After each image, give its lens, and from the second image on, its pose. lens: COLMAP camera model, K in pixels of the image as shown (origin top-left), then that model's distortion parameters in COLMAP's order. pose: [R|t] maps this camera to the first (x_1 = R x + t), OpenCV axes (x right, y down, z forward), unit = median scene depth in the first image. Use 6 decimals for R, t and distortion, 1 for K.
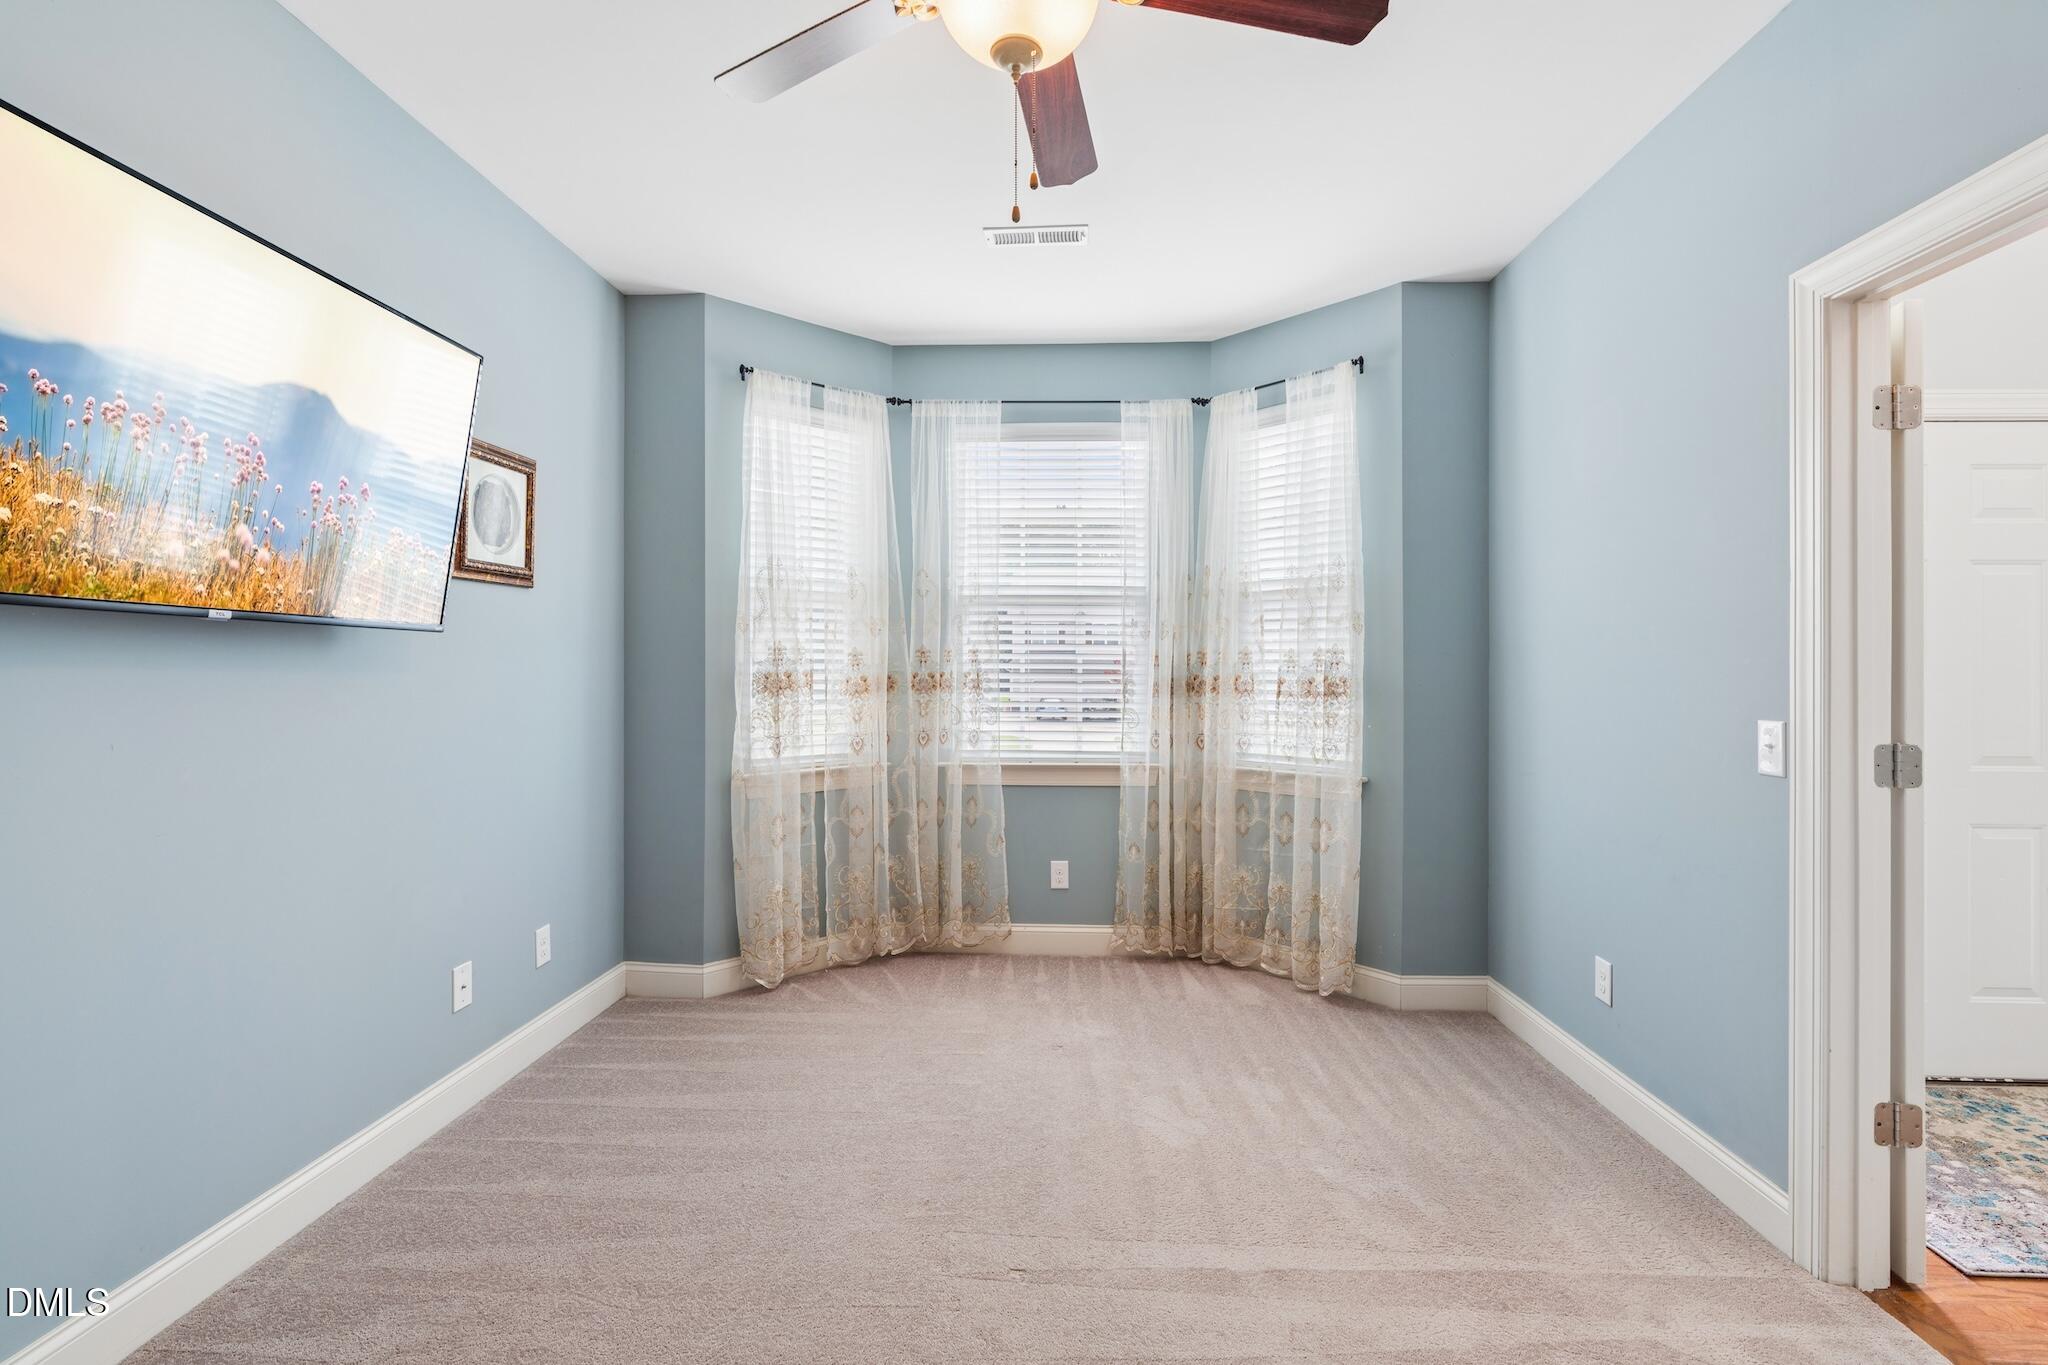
lens RADIAL K [[933.5, 0, 1036.2], [0, 933.5, 667.8], [0, 0, 1]] dist [-0.003854, 0.003702]
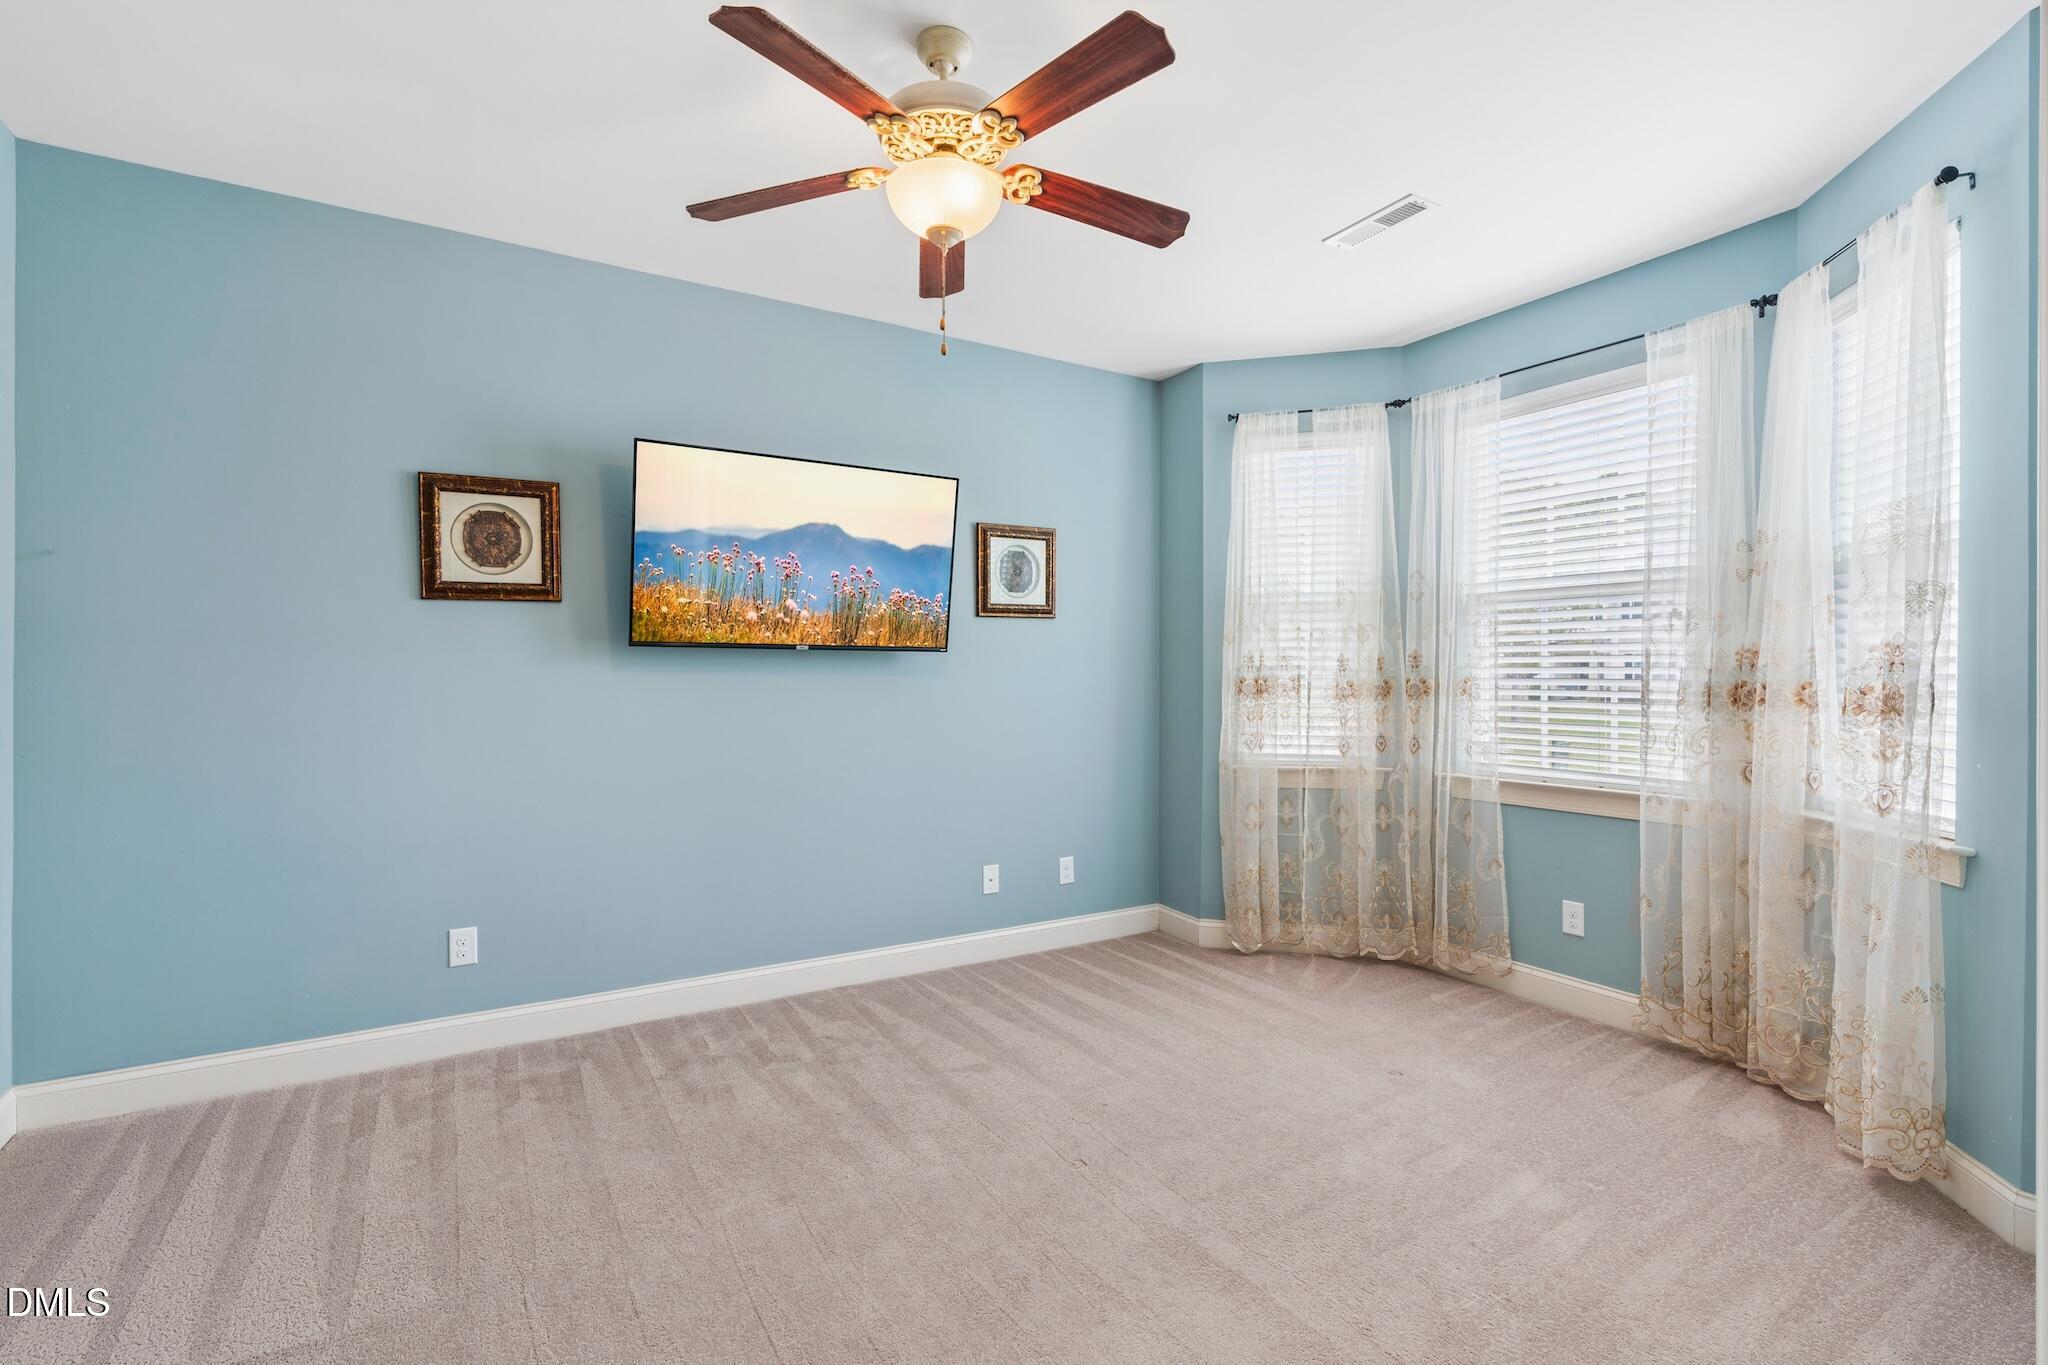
lens RADIAL K [[933.5, 0, 1038.6], [0, 933.5, 683.8], [0, 0, 1]] dist [-0.003854, 0.003702]
pose [[0.556796, 0.004573, -0.830636, 0.483879], [-0.001327, 0.999988, 0.004616, 0.007449], [0.830648, -0.001468, 0.556796, 0.139993]]
